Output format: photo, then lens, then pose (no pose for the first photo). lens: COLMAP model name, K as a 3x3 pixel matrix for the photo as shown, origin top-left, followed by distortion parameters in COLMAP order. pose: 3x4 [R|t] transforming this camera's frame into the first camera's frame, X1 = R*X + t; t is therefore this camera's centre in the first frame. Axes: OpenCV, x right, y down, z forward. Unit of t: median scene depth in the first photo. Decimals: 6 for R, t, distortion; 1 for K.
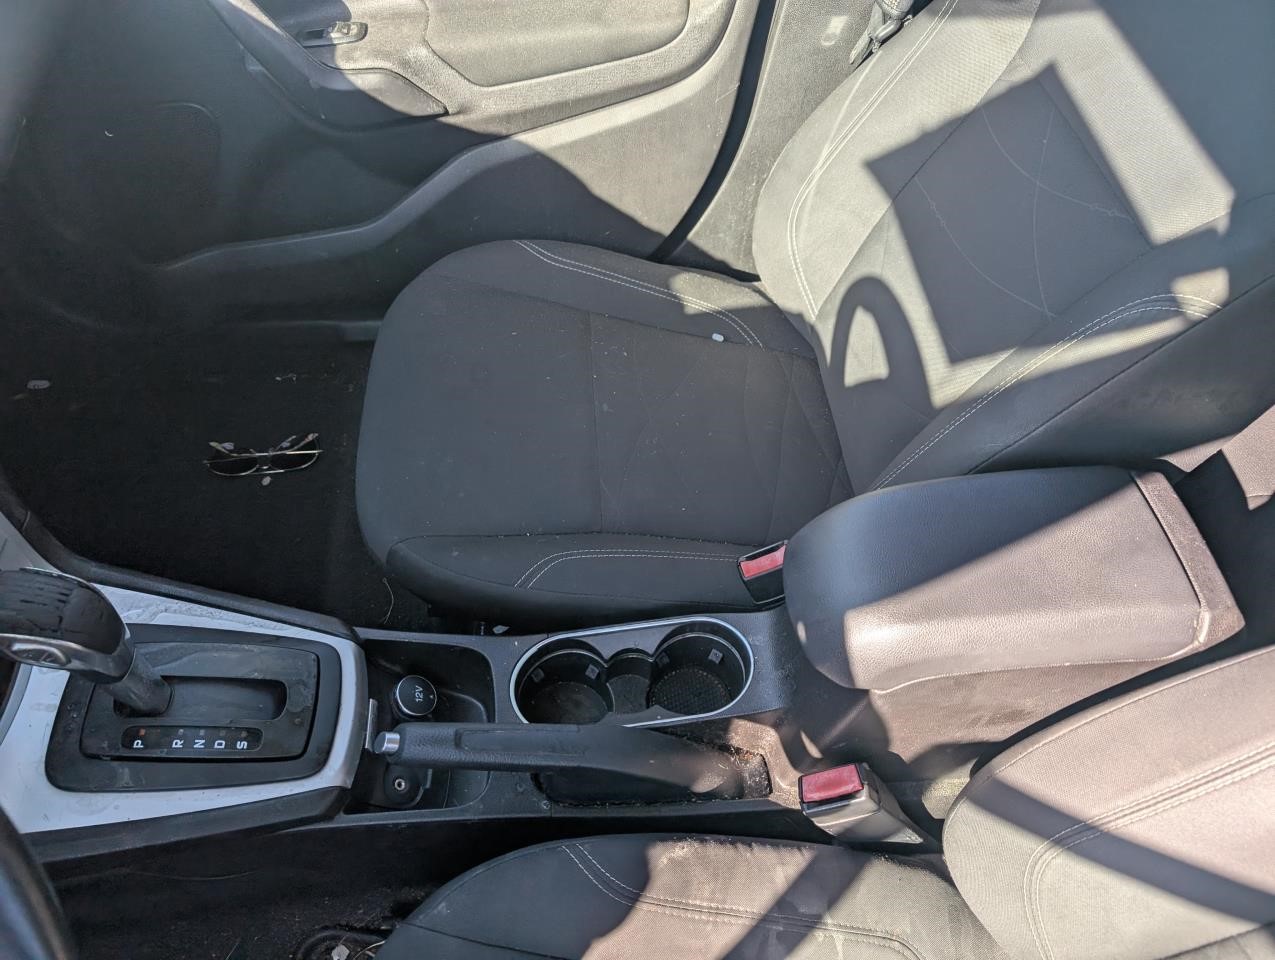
lens RADIAL K [[911.0, 0, 637.5], [0, 911.0, 480.0], [0, 0, 1]] dist [-0.013008, -0.003716]
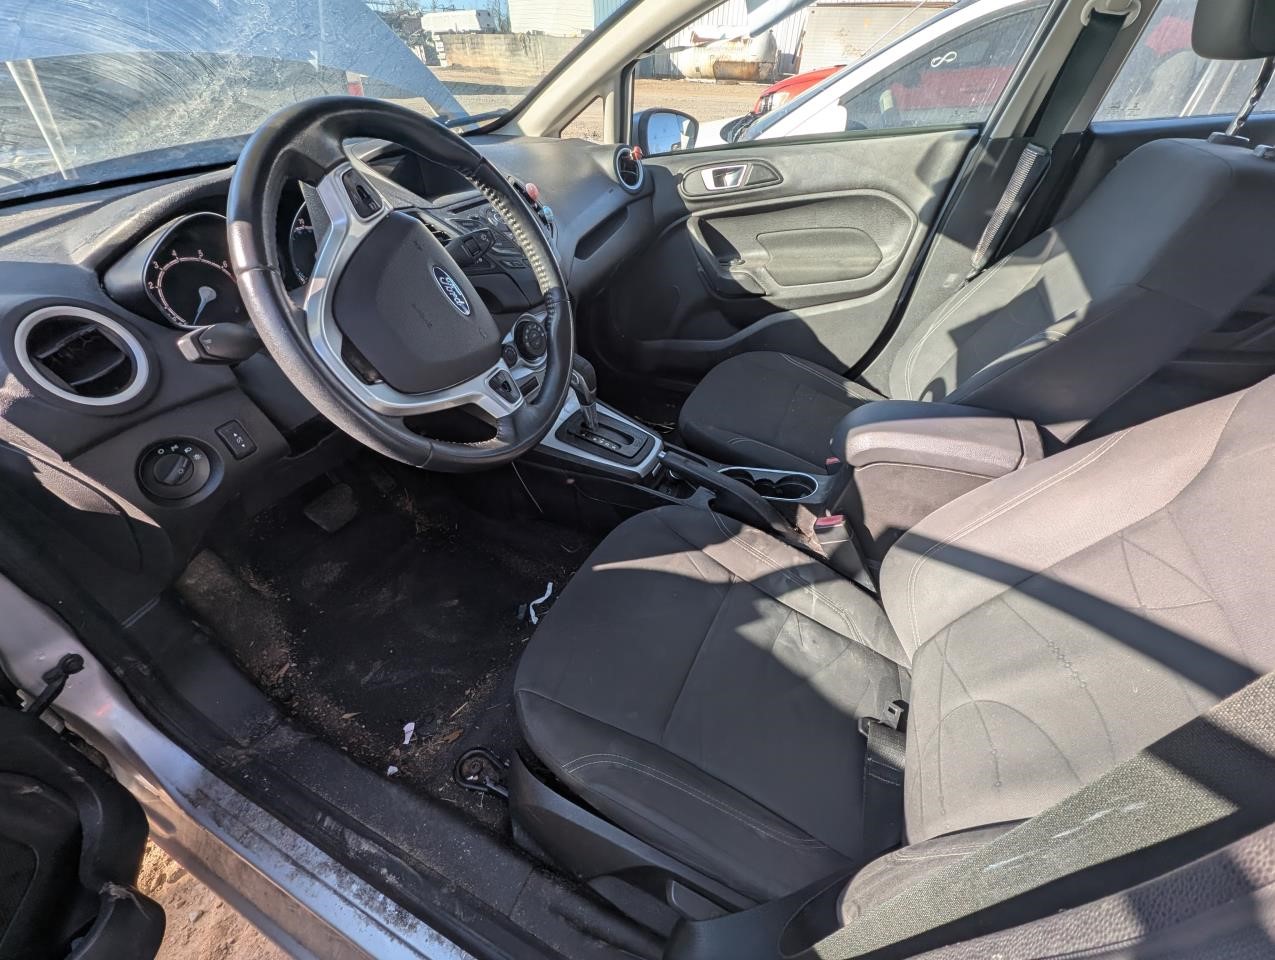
lens RADIAL K [[517.1, 0, 637.5], [0, 517.1, 480.0], [0, 0, 1]] dist [0.000546, -0.000018]
pose [[0.866792, 0.246865, -0.433277, 0.235915], [-0.348437, 0.921400, -0.172088, 0.448907], [0.356738, 0.300134, 0.884679, -0.237904]]
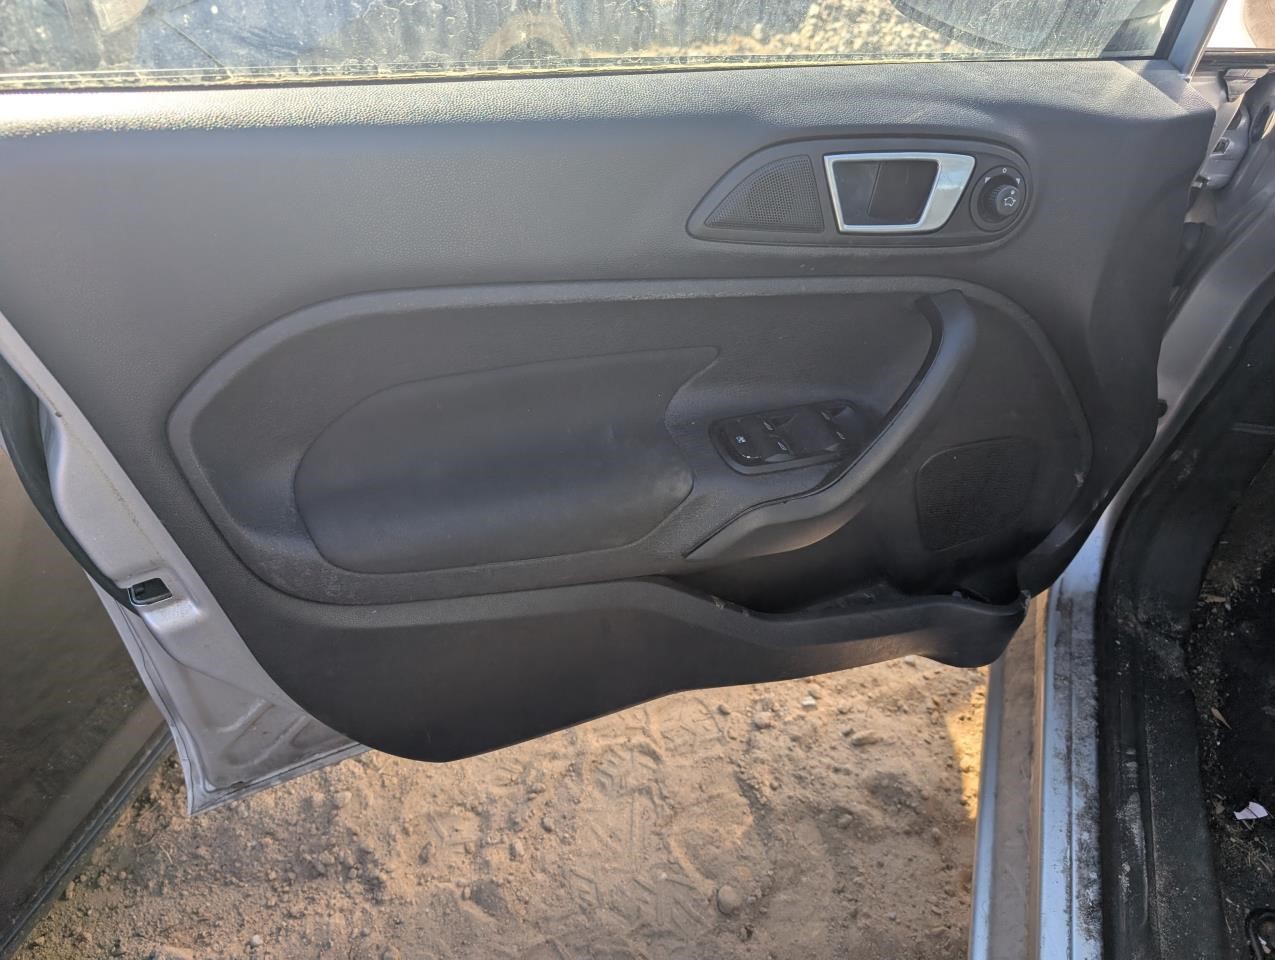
lens RADIAL K [[911.0, 0, 637.5], [0, 911.0, 480.0], [0, 0, 1]] dist [-0.013008, -0.003716]
pose [[-0.398038, 0.611254, -0.684058, 0.314864], [-0.748254, 0.215079, 0.627580, 0.582731], [0.530737, 0.761650, 0.371764, -0.407561]]
